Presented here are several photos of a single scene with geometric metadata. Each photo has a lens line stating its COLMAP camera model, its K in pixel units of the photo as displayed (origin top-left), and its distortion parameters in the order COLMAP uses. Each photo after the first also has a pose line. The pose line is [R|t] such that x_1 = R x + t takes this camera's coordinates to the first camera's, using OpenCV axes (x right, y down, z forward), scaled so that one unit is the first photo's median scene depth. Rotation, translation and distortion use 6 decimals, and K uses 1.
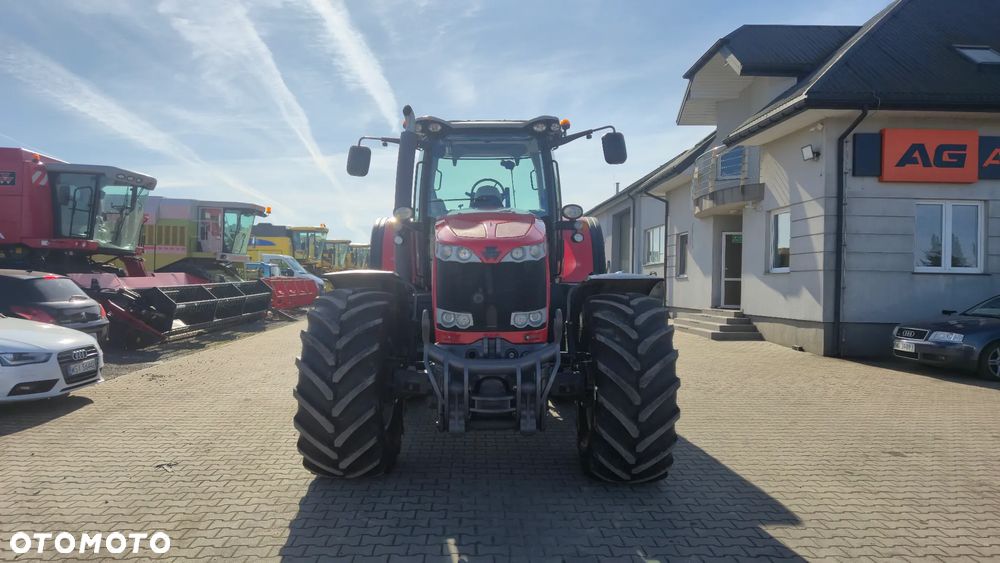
lens RADIAL K [[667.6, 0, 489.9], [0, 667.6, 285.7], [0, 0, 1]] dist [0.067491, -0.046353]
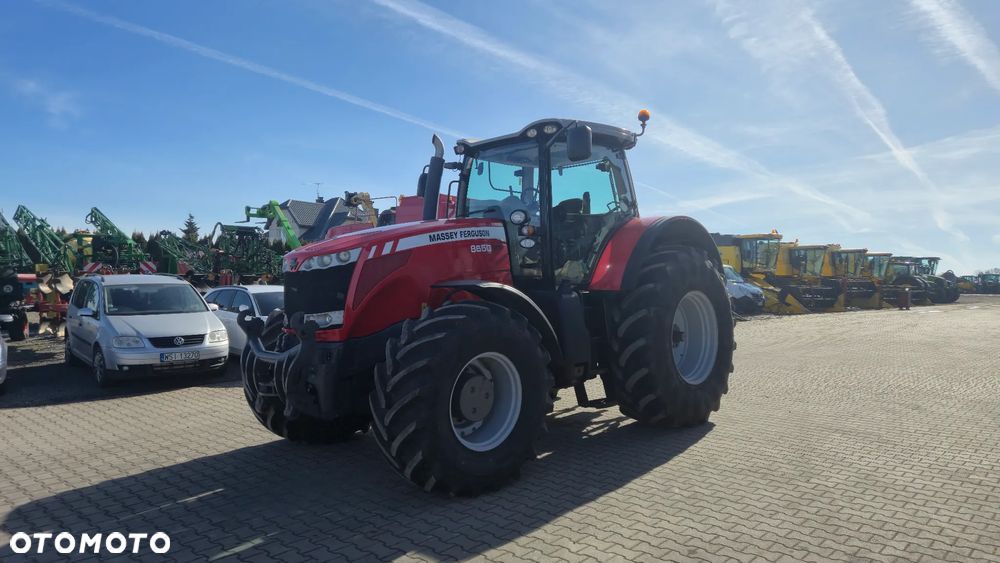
lens RADIAL K [[667.6, 0, 494.8], [0, 667.6, 278.8], [0, 0, 1]] dist [0.067491, -0.046353]
pose [[0.702695, -0.008943, -0.711435, 0.169740], [-0.008747, 0.999737, -0.021207, -0.000016], [0.711438, 0.021125, 0.702432, 0.063258]]
